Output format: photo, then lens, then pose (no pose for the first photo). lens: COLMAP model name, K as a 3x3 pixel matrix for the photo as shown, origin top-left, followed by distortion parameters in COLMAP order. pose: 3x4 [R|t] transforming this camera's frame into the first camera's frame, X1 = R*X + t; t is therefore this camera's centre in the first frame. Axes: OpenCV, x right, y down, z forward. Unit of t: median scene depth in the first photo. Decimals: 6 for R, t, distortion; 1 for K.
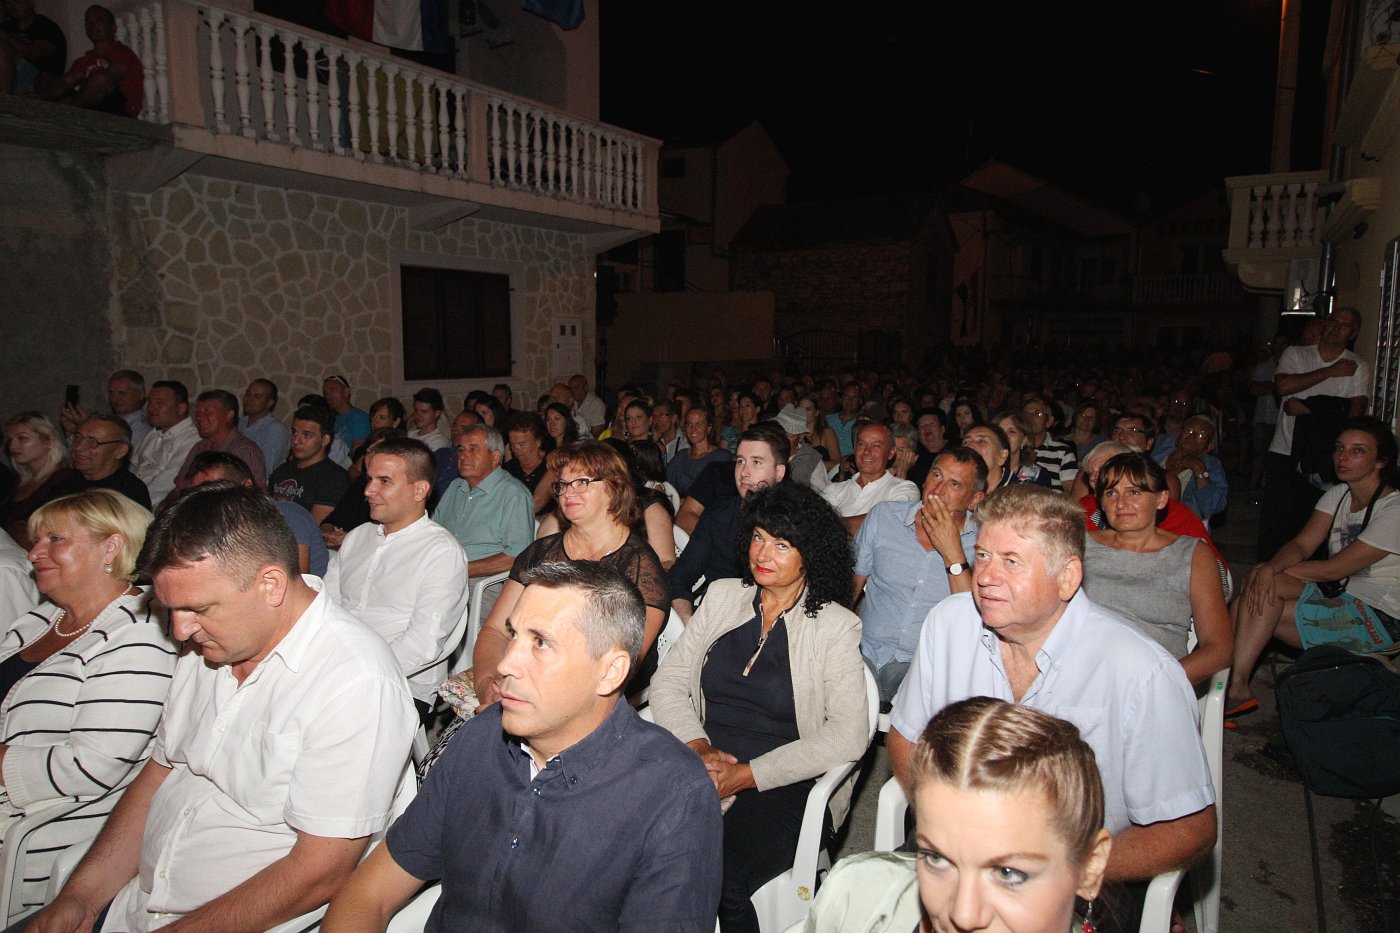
lens RADIAL K [[922.8, 0, 701.8], [0, 922.8, 462.4], [0, 0, 1]] dist [0.008880, -0.000116]
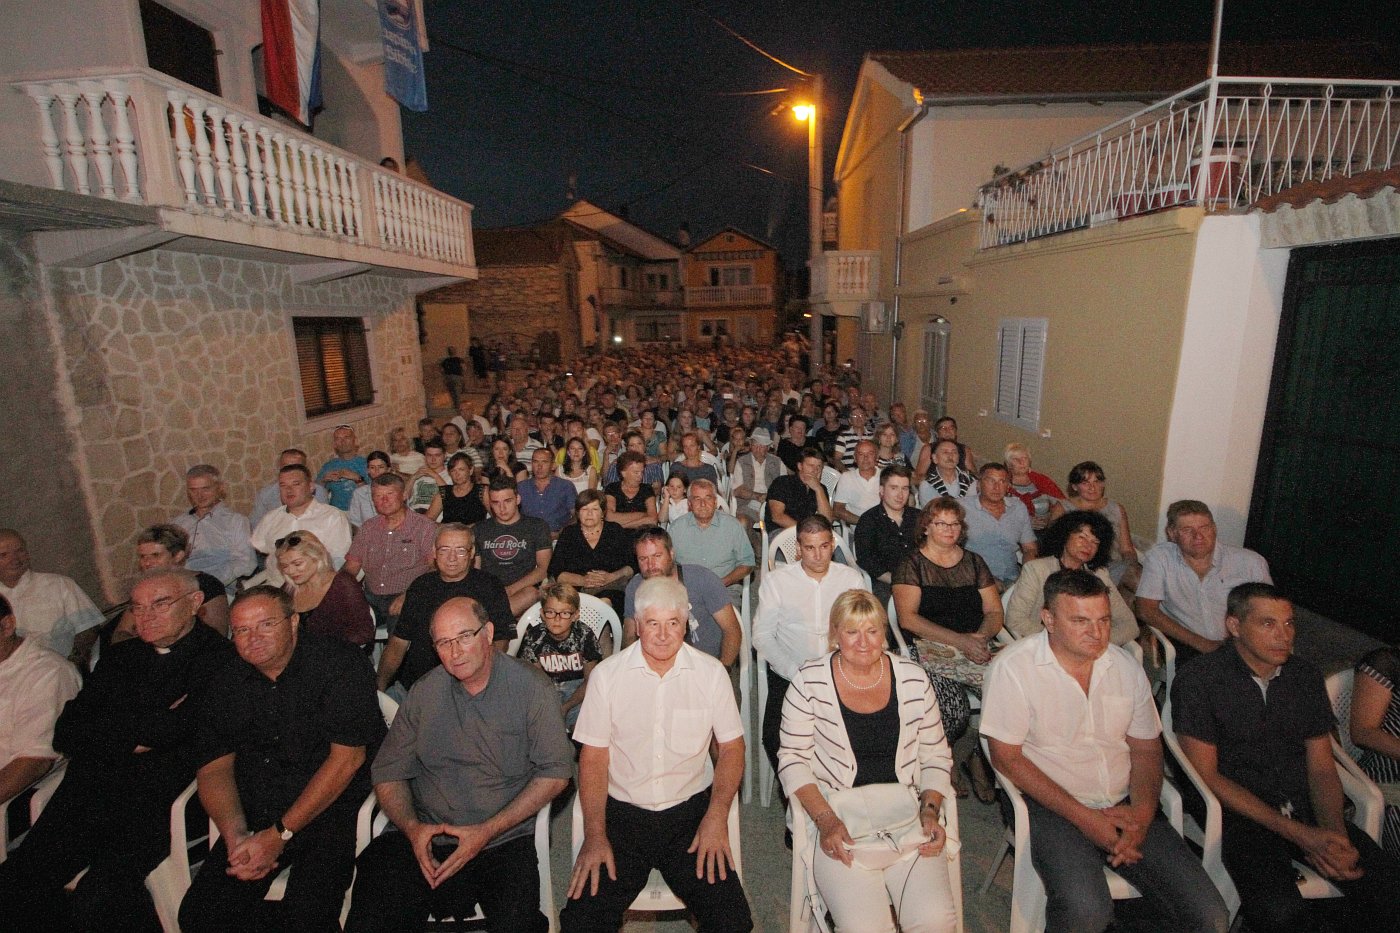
lens RADIAL K [[650.8, 0, 699.5], [0, 650.8, 477.6], [0, 0, 1]] dist [-0.005481, -0.004280]
pose [[0.877910, -0.129618, 0.460949, -0.333868], [0.083547, 0.989363, 0.119084, -0.089435], [-0.471481, -0.066034, 0.879400, 0.080943]]
